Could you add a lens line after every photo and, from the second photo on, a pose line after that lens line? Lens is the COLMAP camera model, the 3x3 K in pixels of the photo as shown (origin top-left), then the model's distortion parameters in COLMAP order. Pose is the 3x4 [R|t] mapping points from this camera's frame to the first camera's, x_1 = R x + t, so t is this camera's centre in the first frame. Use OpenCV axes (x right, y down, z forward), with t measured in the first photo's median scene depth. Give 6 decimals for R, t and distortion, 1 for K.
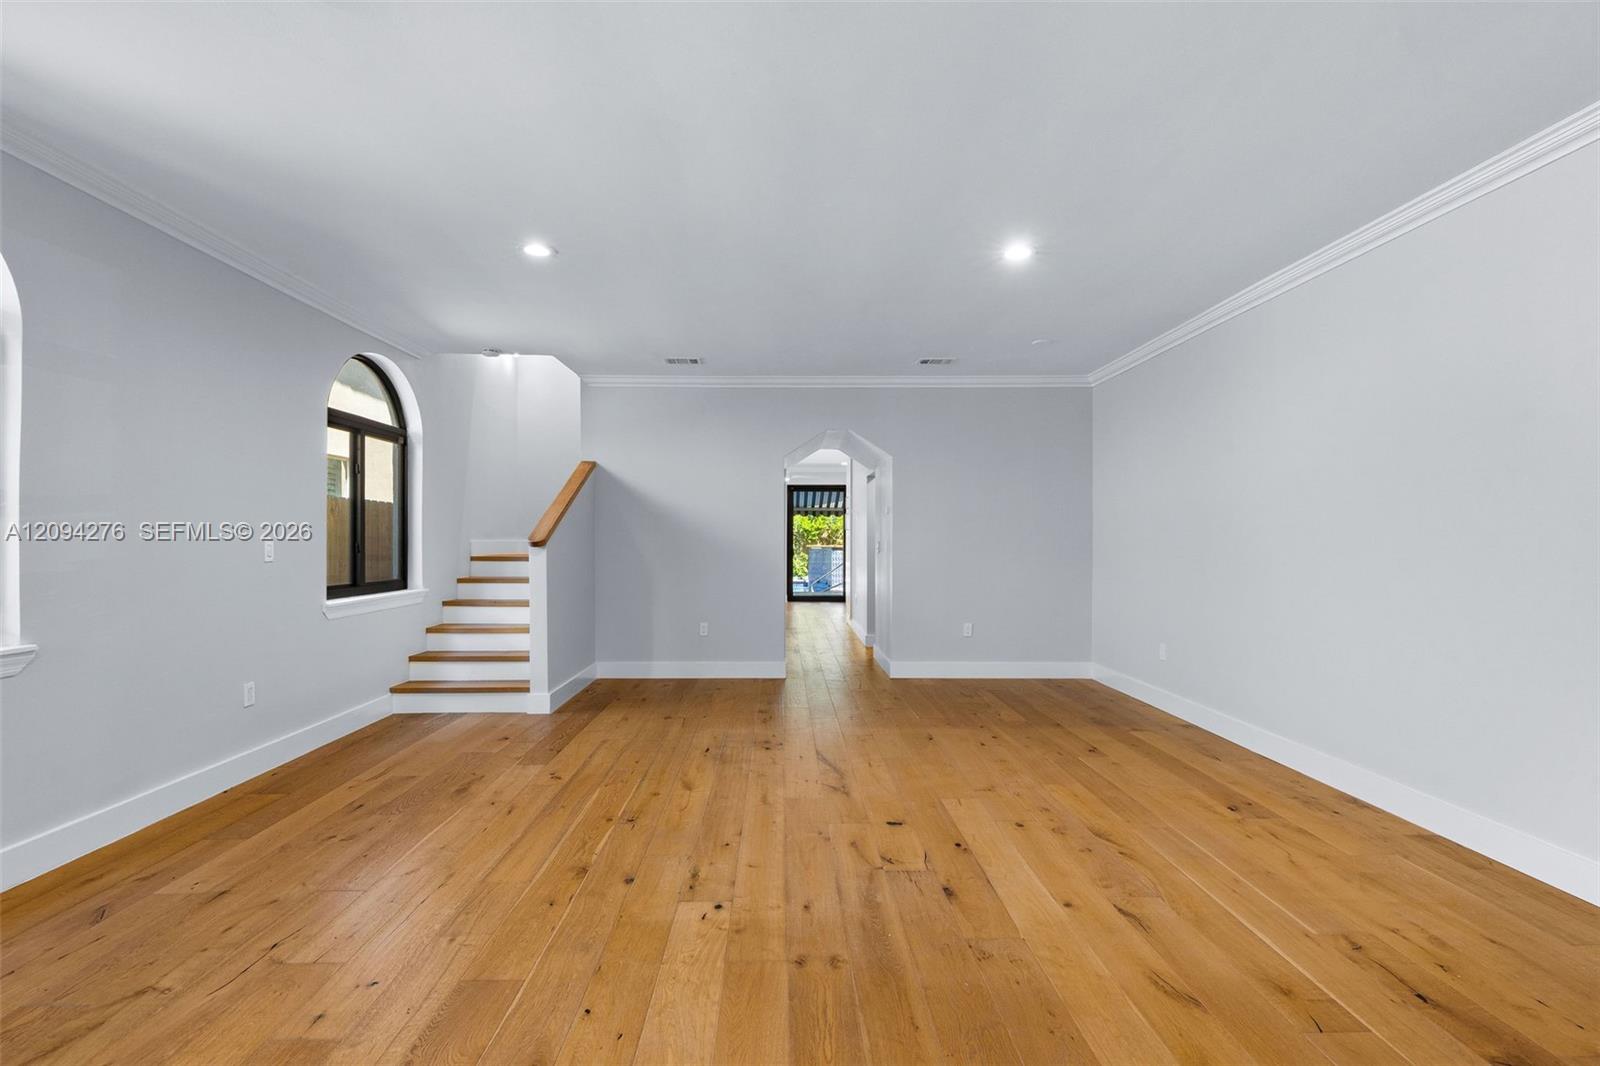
lens RADIAL K [[735.0, 0, 806.7], [0, 735.0, 539.5], [0, 0, 1]] dist [-0.006139, 0.001626]
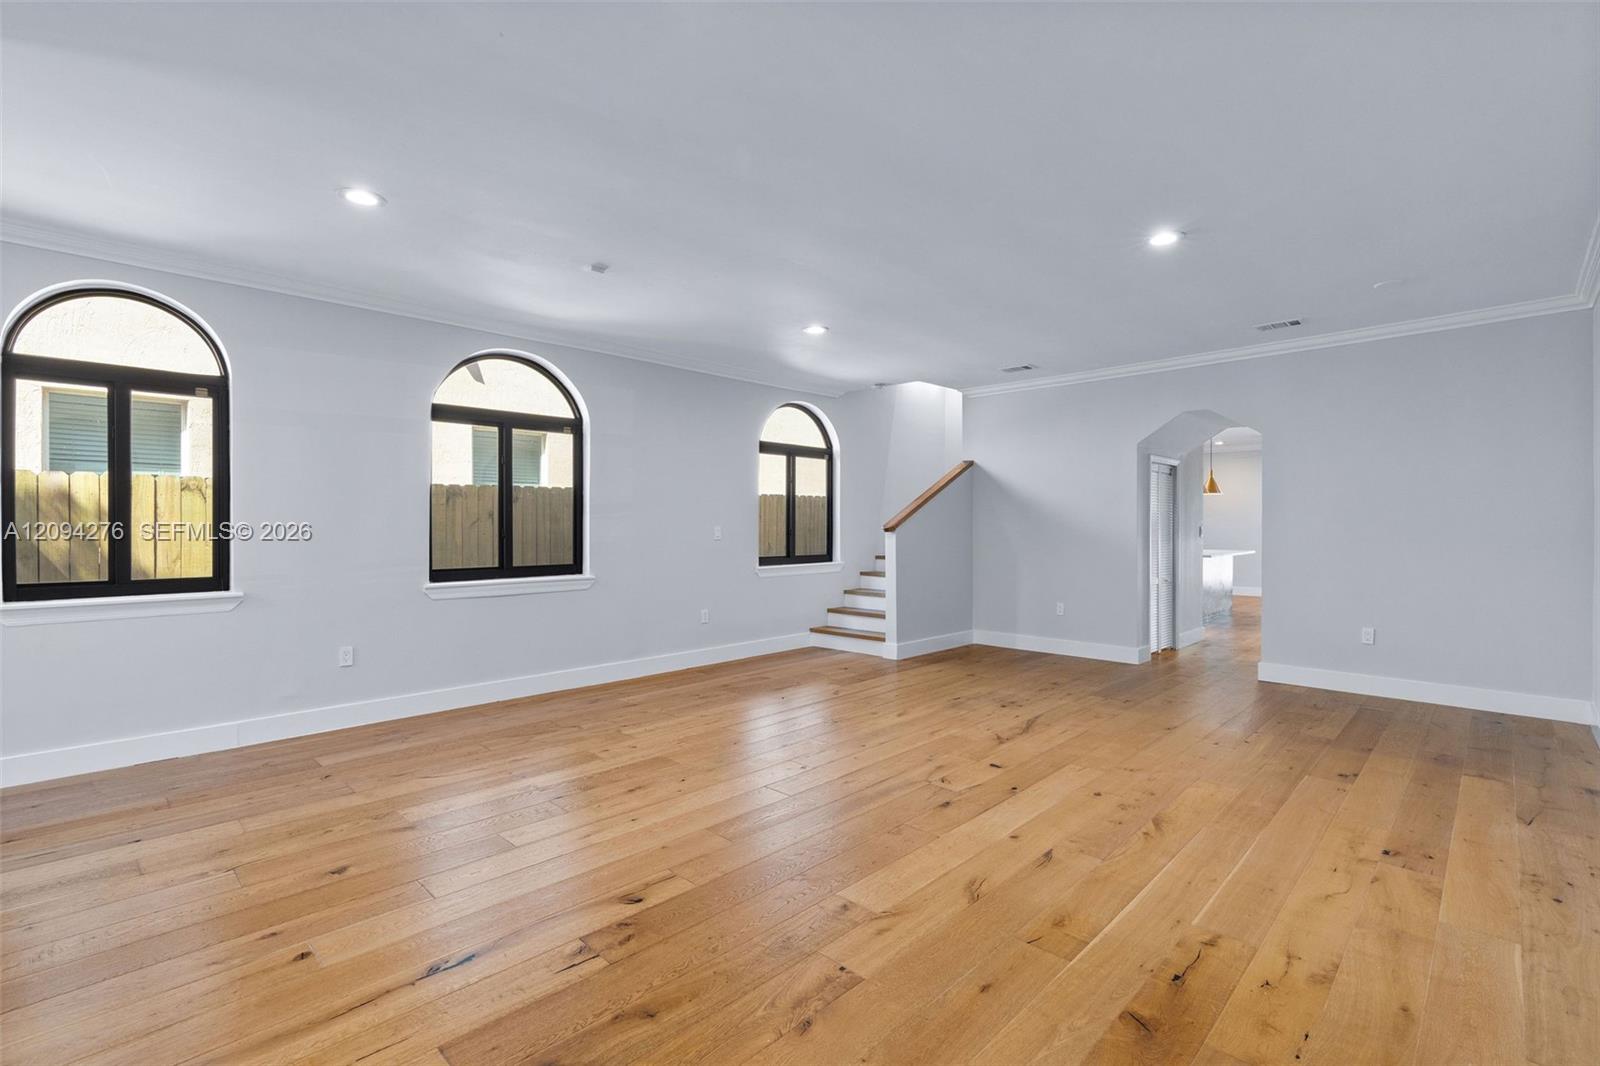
lens RADIAL K [[735.0, 0, 802.6], [0, 735.0, 529.4], [0, 0, 1]] dist [-0.006139, 0.001626]
pose [[0.698439, 0.002523, -0.715665, 0.564184], [0.002422, 0.999980, 0.005889, -0.004149], [0.715665, -0.005846, 0.698419, -0.041176]]
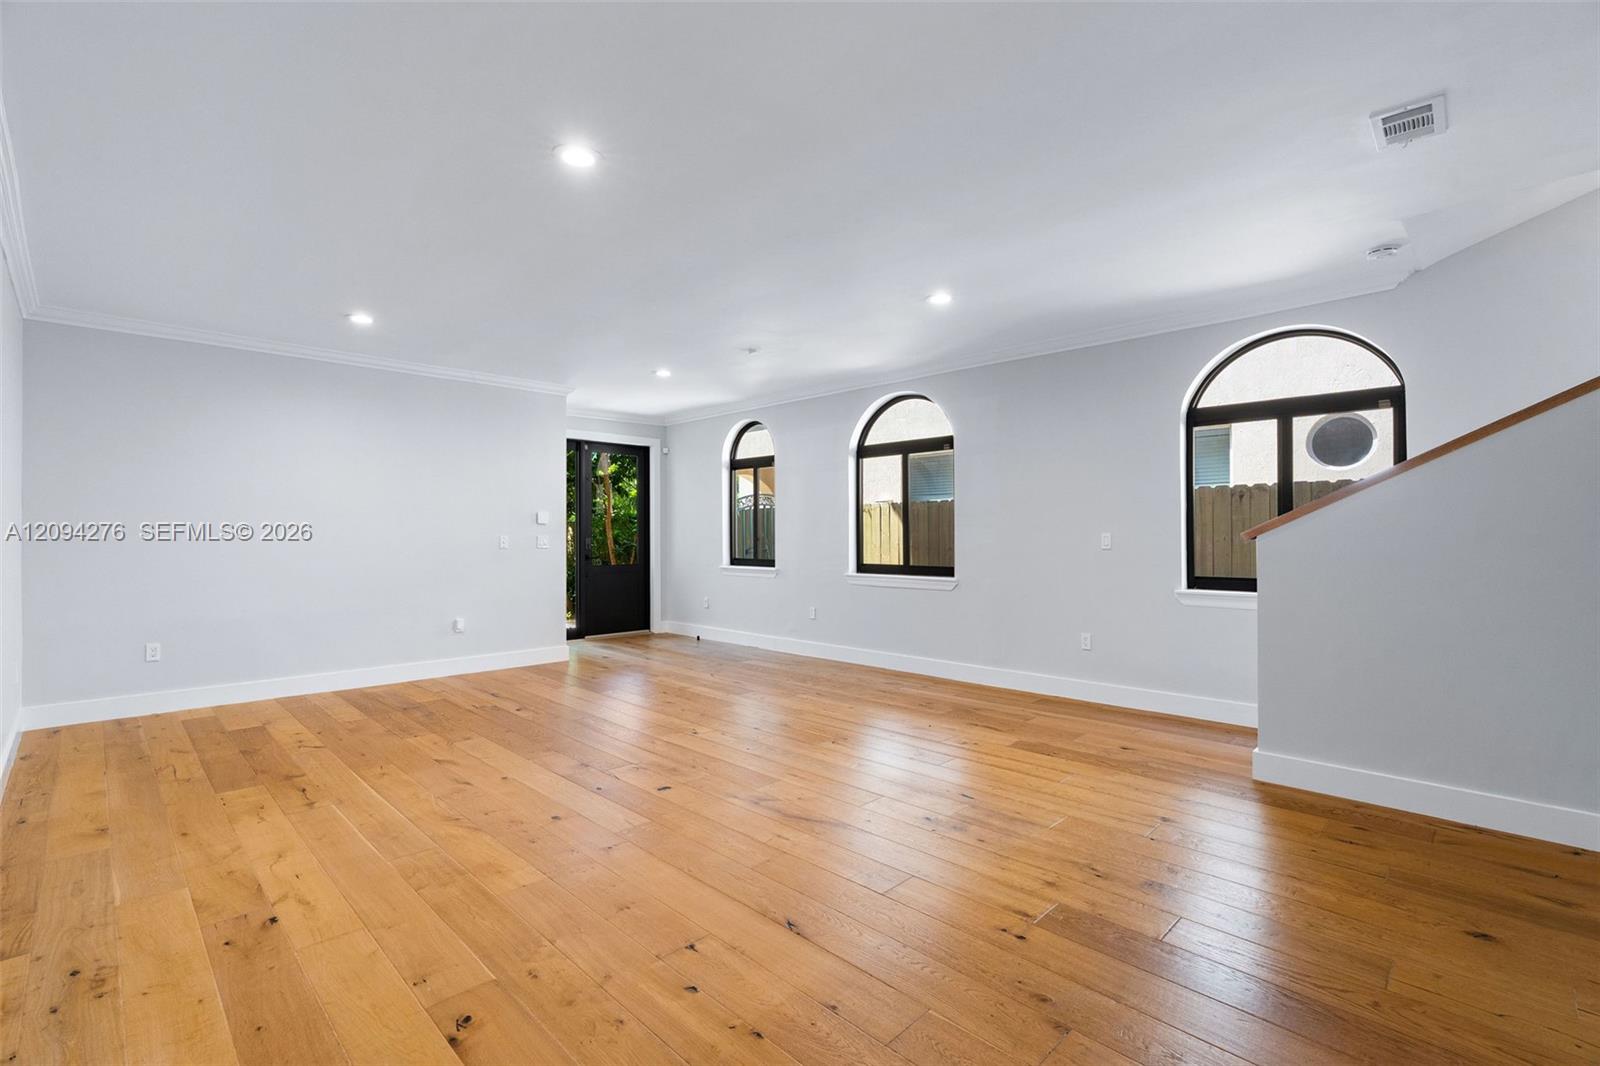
lens RADIAL K [[735.0, 0, 795.6], [0, 735.0, 527.0], [0, 0, 1]] dist [-0.006139, 0.001626]
pose [[-0.741593, -0.005648, -0.670826, 0.540524], [0.004344, 0.999903, -0.013222, 0.003857], [0.670836, -0.012719, -0.741497, 1.472162]]
